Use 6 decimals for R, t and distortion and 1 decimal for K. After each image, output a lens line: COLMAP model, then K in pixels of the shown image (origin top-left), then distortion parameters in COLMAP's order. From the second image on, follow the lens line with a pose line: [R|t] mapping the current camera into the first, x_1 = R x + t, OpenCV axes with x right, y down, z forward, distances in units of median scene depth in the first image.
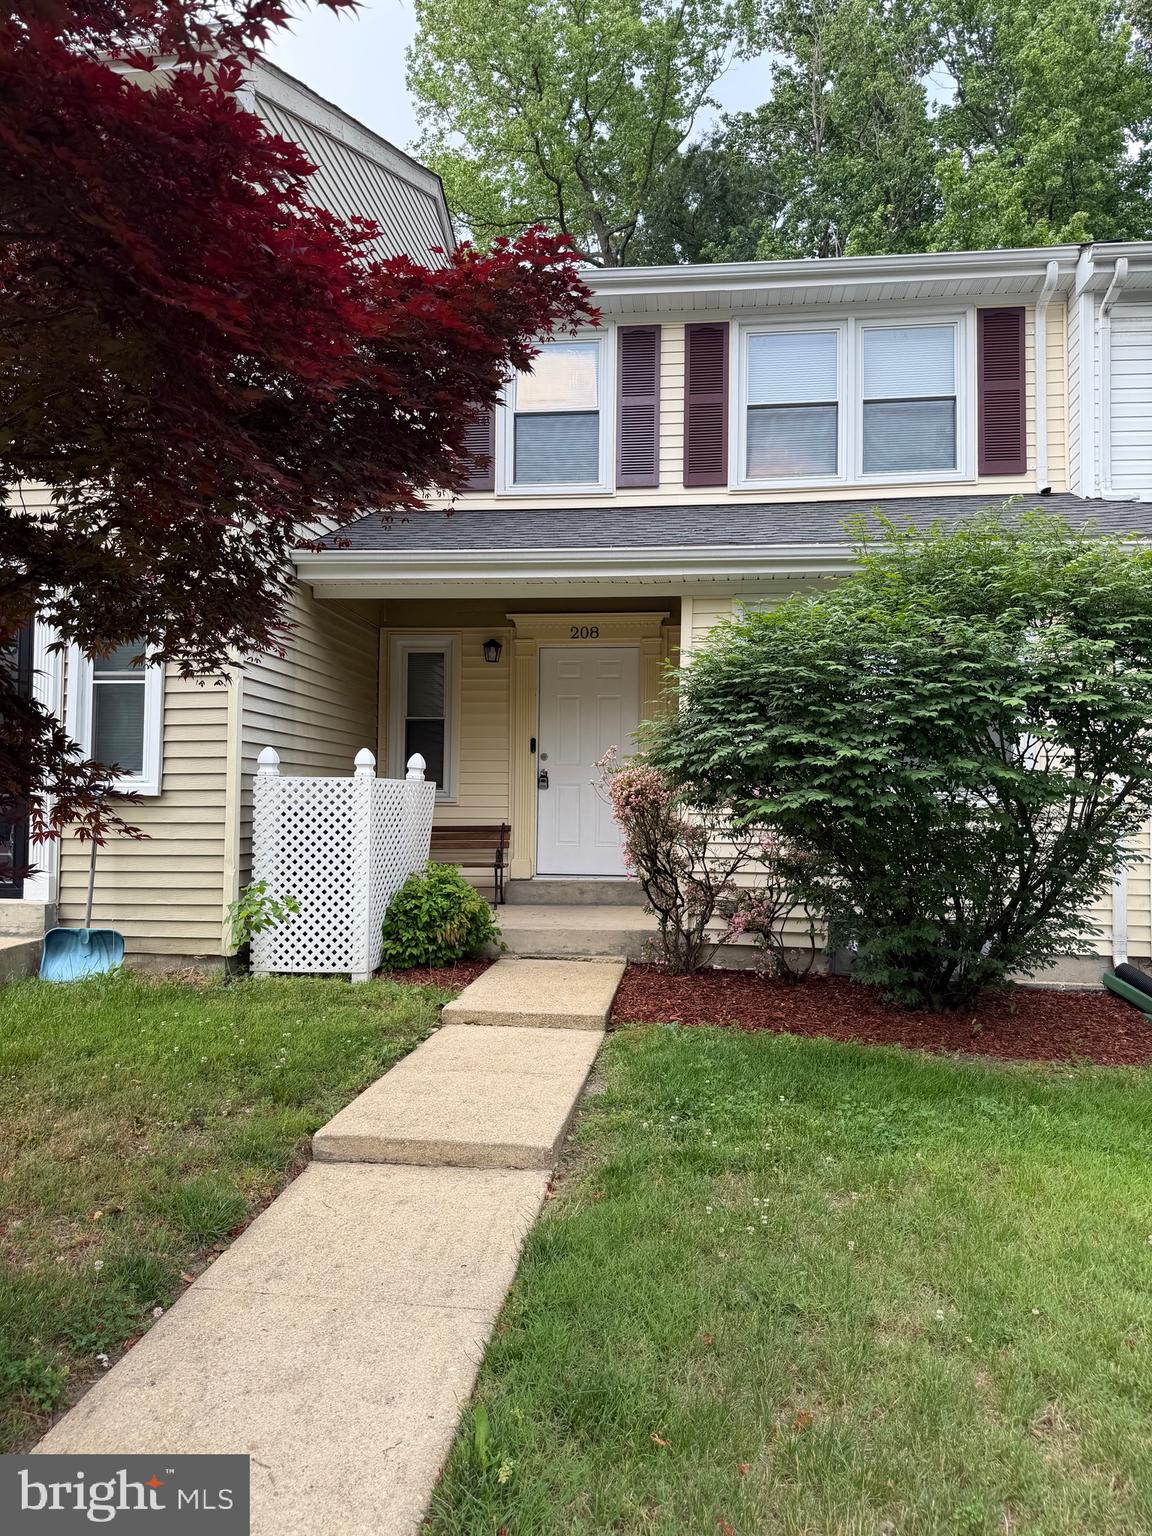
lens RADIAL K [[1101.9, 0, 581.0], [0, 1101.9, 719.4], [0, 0, 1]] dist [0.181302, -0.334525]
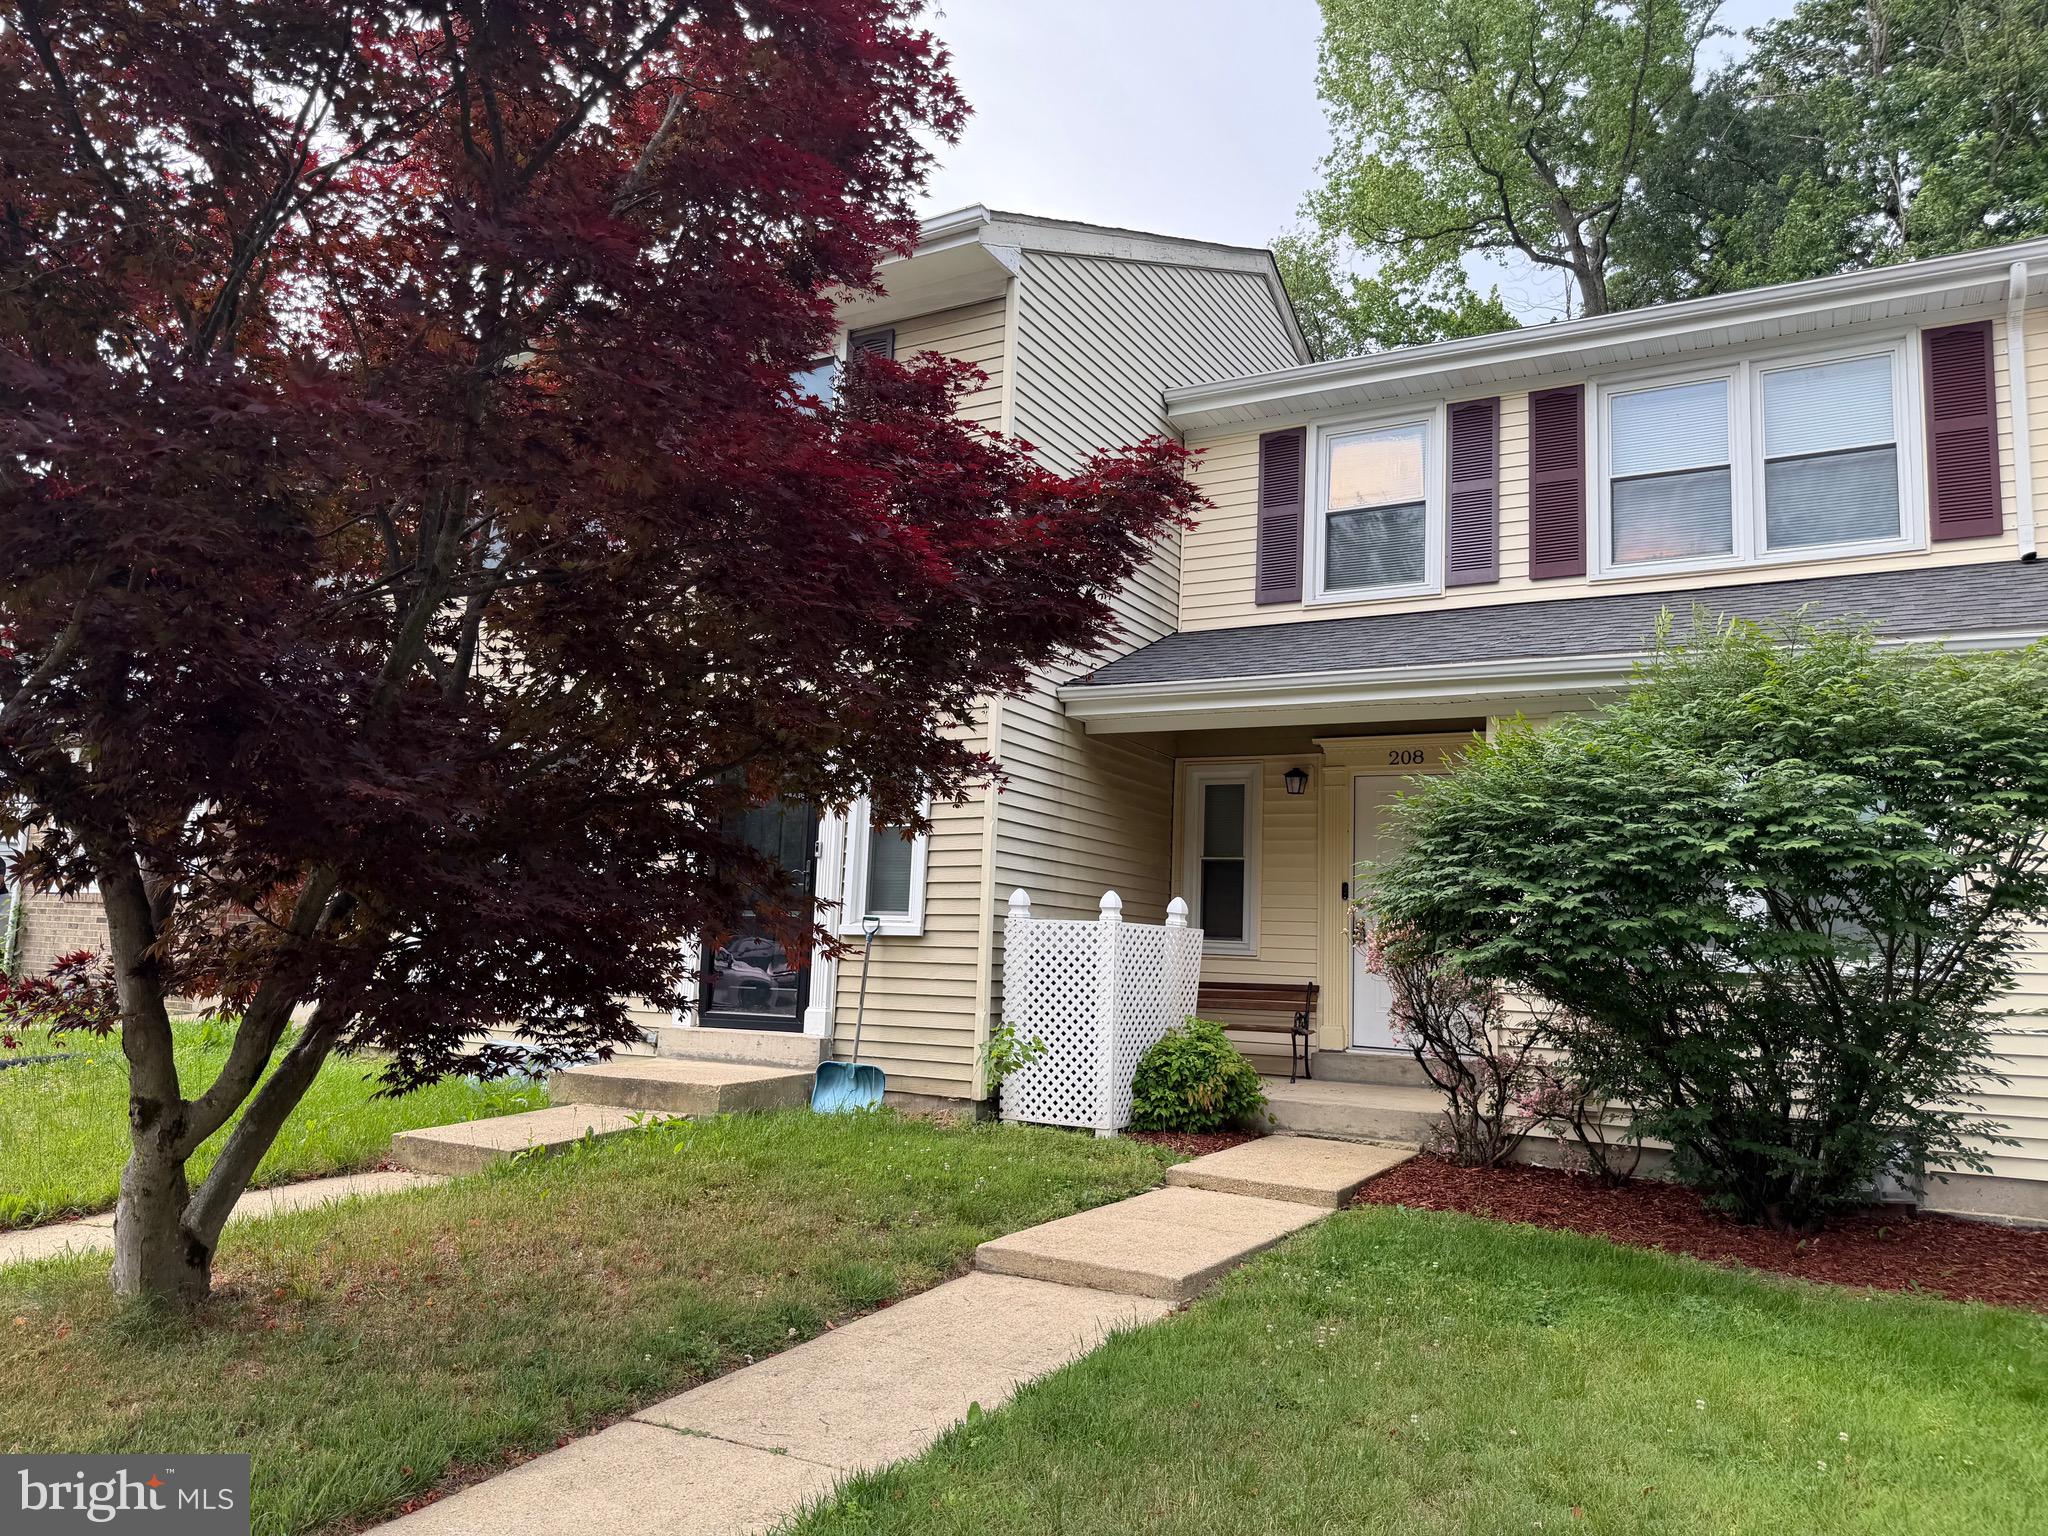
lens RADIAL K [[1449.7, 0, 1026.0], [0, 1449.7, 660.4], [0, 0, 1]] dist [0.182072, -0.213147]
pose [[0.926365, -0.054766, -0.372625, 0.209946], [0.004334, 0.990856, -0.134855, -0.002031], [0.376603, 0.123310, 0.918131, -0.214336]]
